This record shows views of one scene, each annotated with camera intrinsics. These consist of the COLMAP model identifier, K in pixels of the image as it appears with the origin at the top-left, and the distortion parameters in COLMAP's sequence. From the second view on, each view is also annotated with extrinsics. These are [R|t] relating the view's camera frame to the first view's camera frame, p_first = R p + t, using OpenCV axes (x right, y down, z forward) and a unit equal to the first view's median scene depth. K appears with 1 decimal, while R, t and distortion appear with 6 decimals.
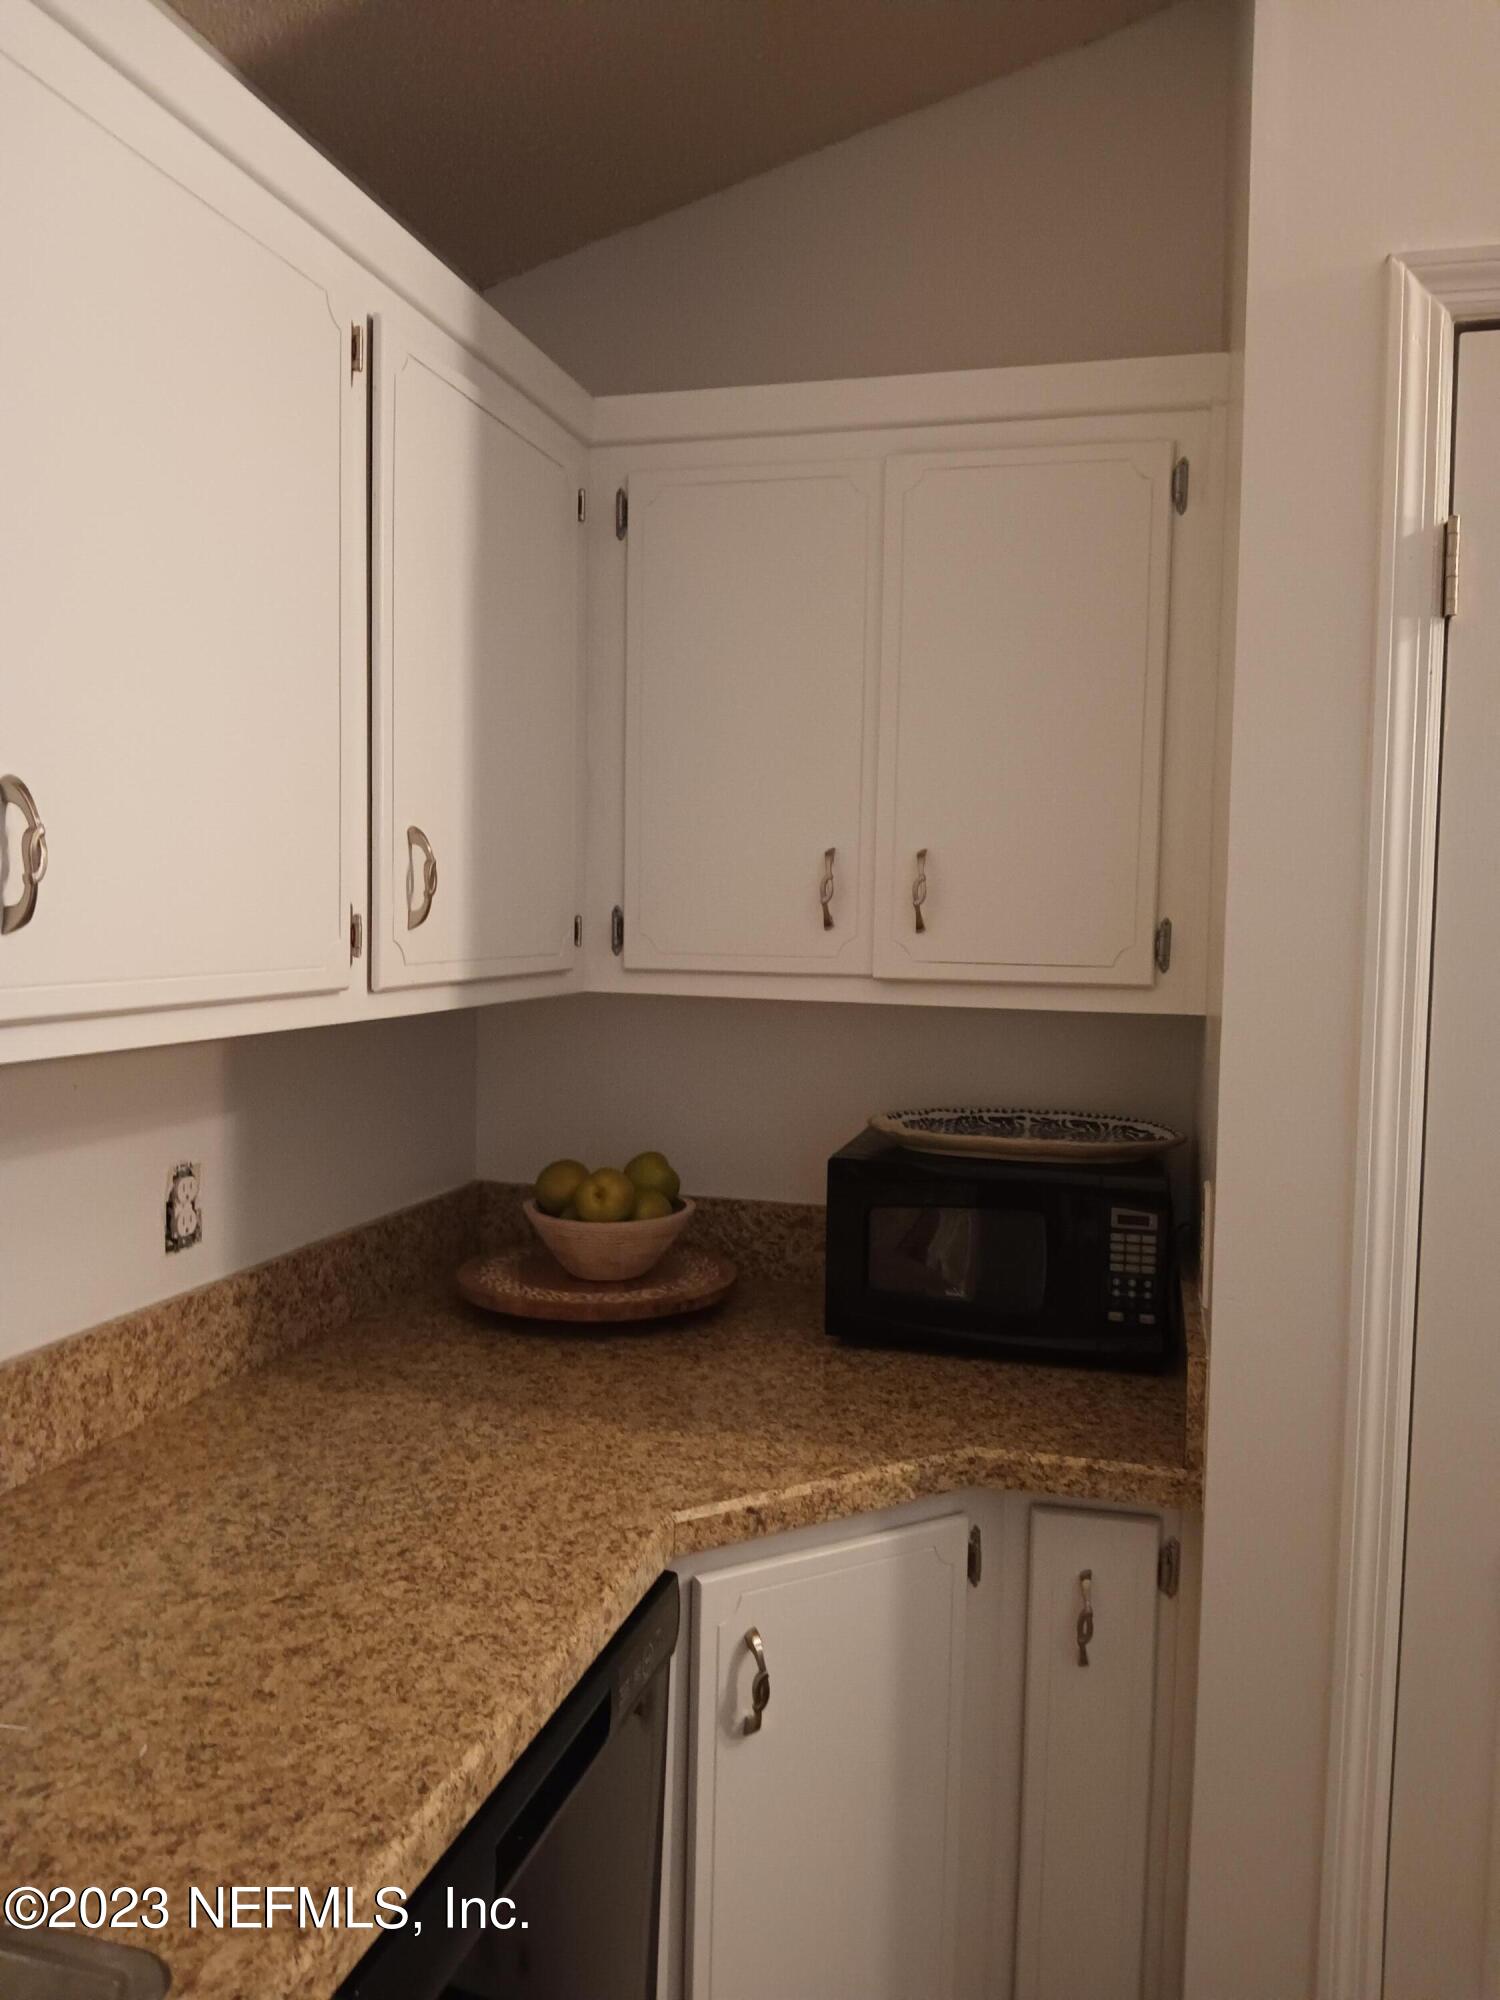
lens RADIAL K [[1489.5, 0, 750.0], [0, 1489.5, 1000.0], [0, 0, 1]] dist [0.058548, -0.116006]
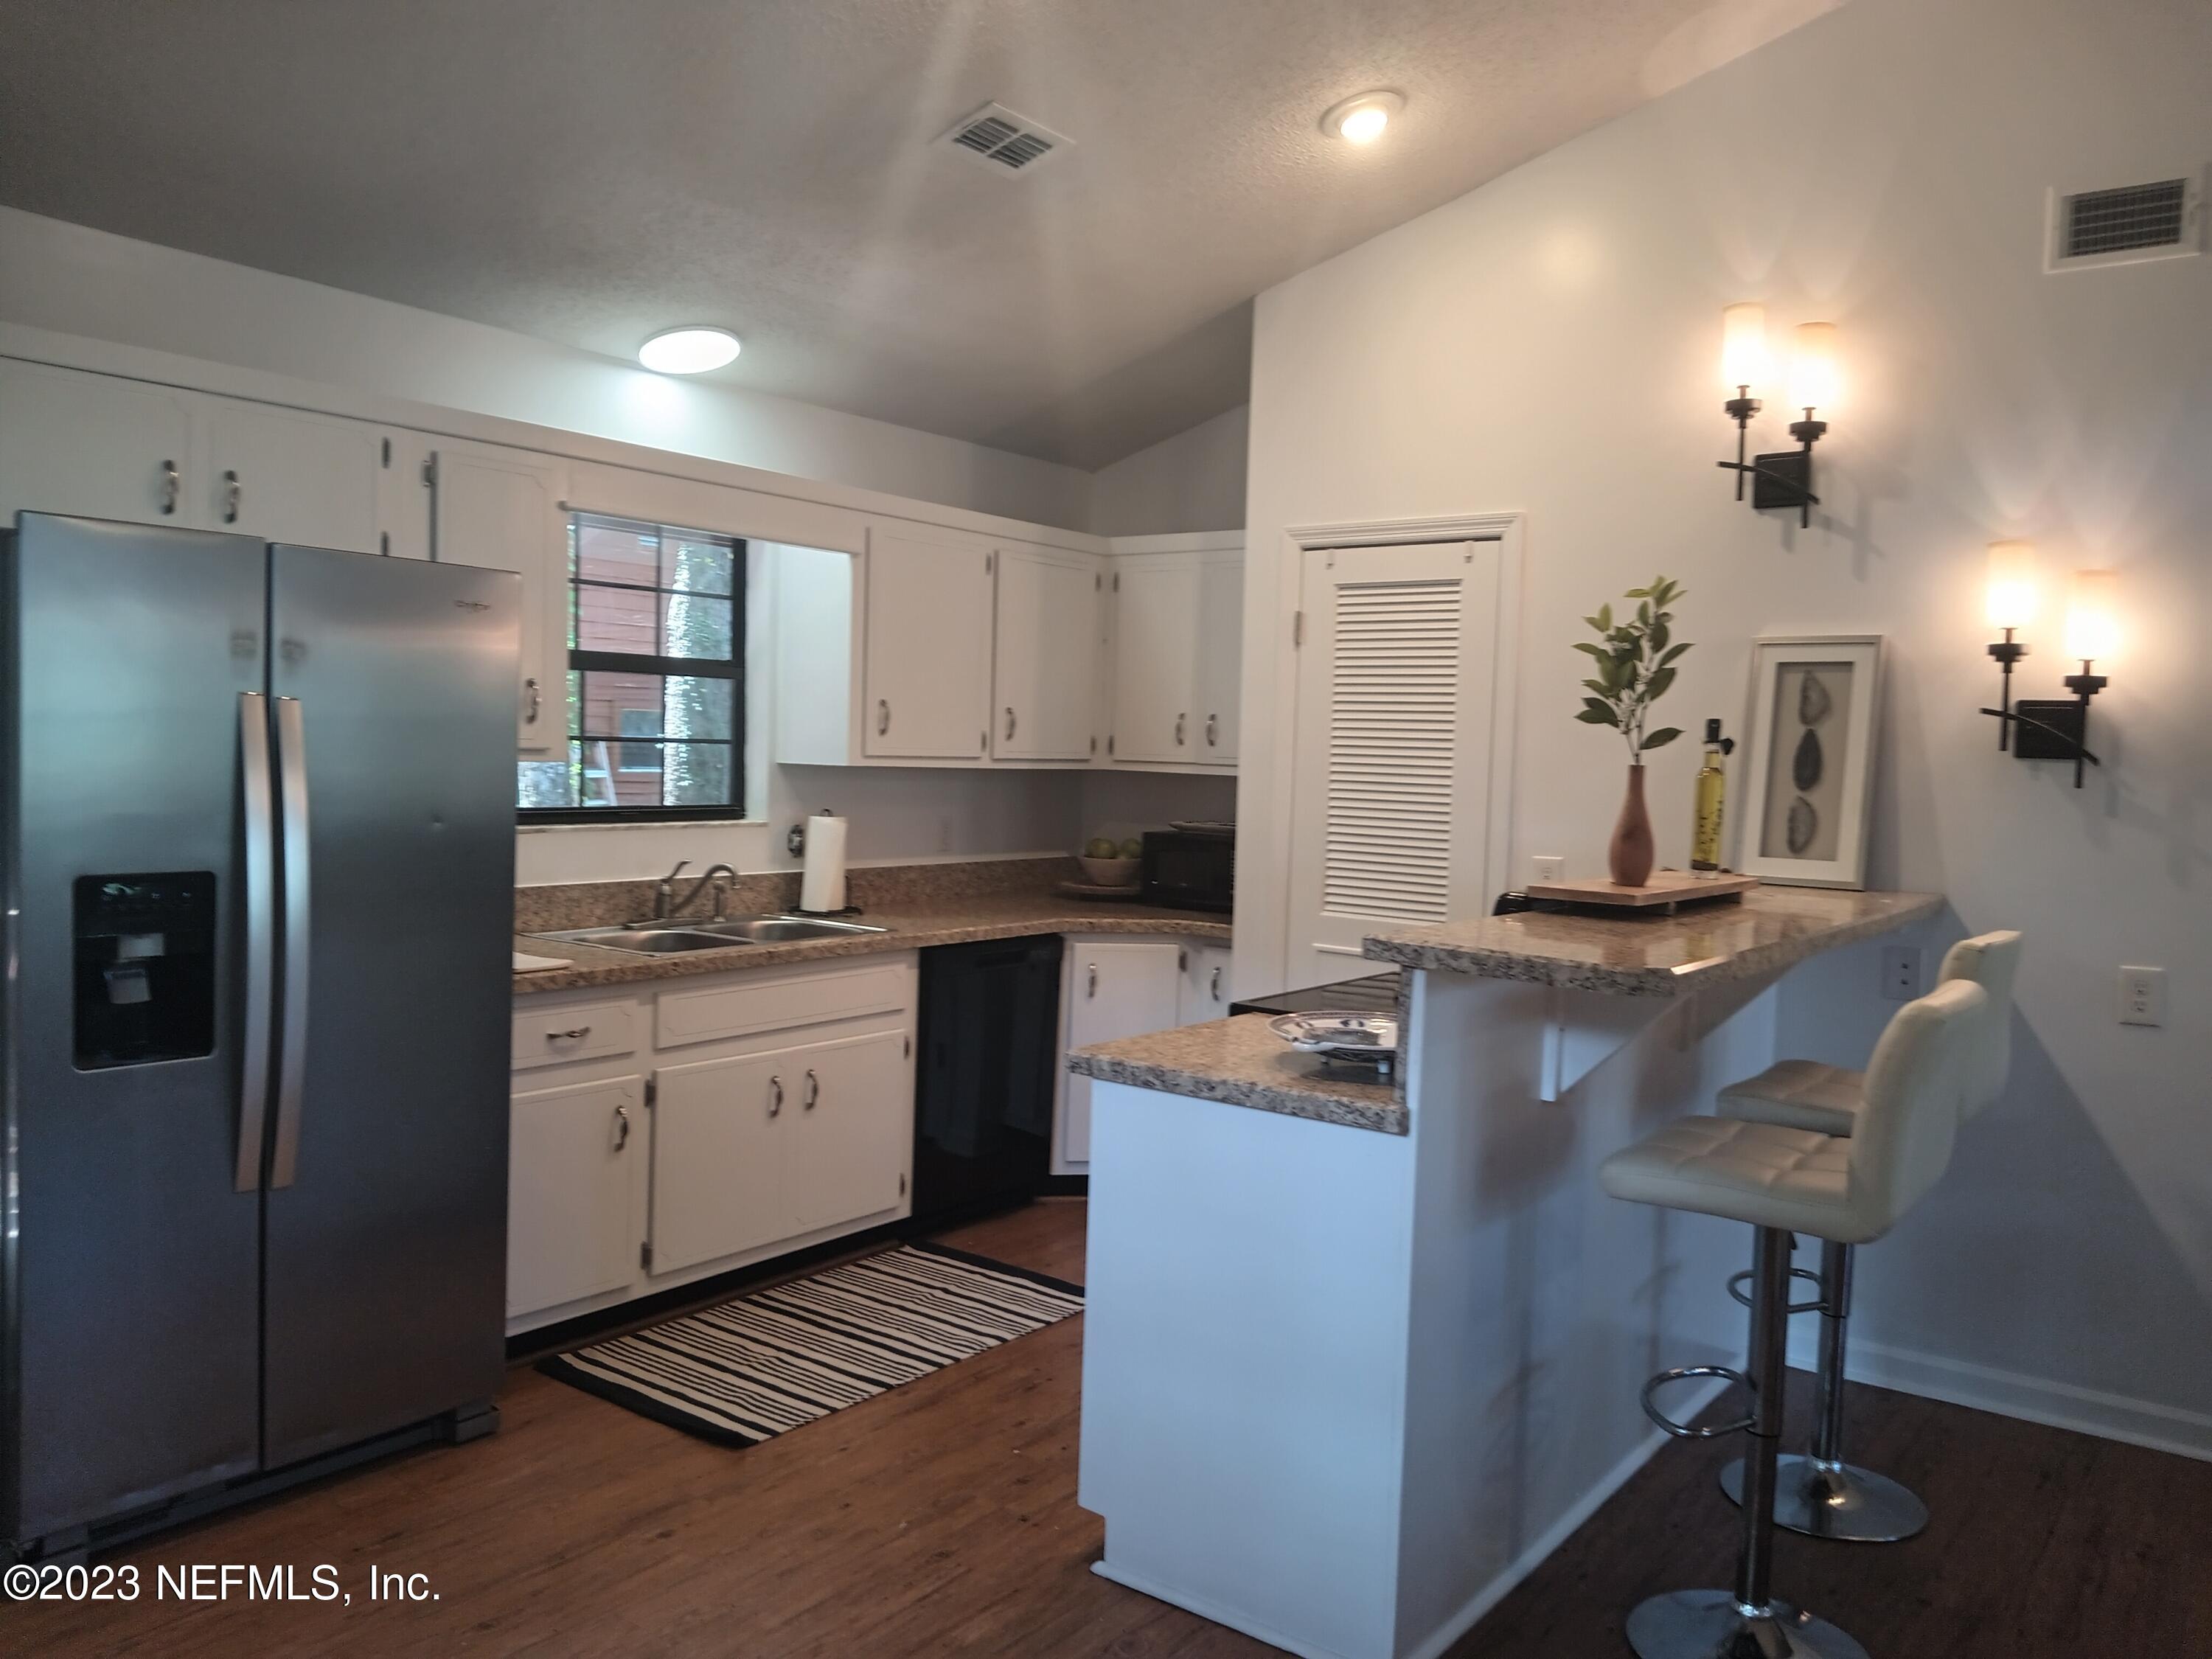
lens RADIAL K [[1647.4, 0, 1106.0], [0, 1647.4, 829.5], [0, 0, 1]] dist [0.058548, -0.116006]
pose [[0.930910, 0.030557, -0.363967, 1.158411], [-0.035358, 0.999353, -0.006531, 0.145008], [0.363532, 0.018949, 0.931389, -2.012102]]
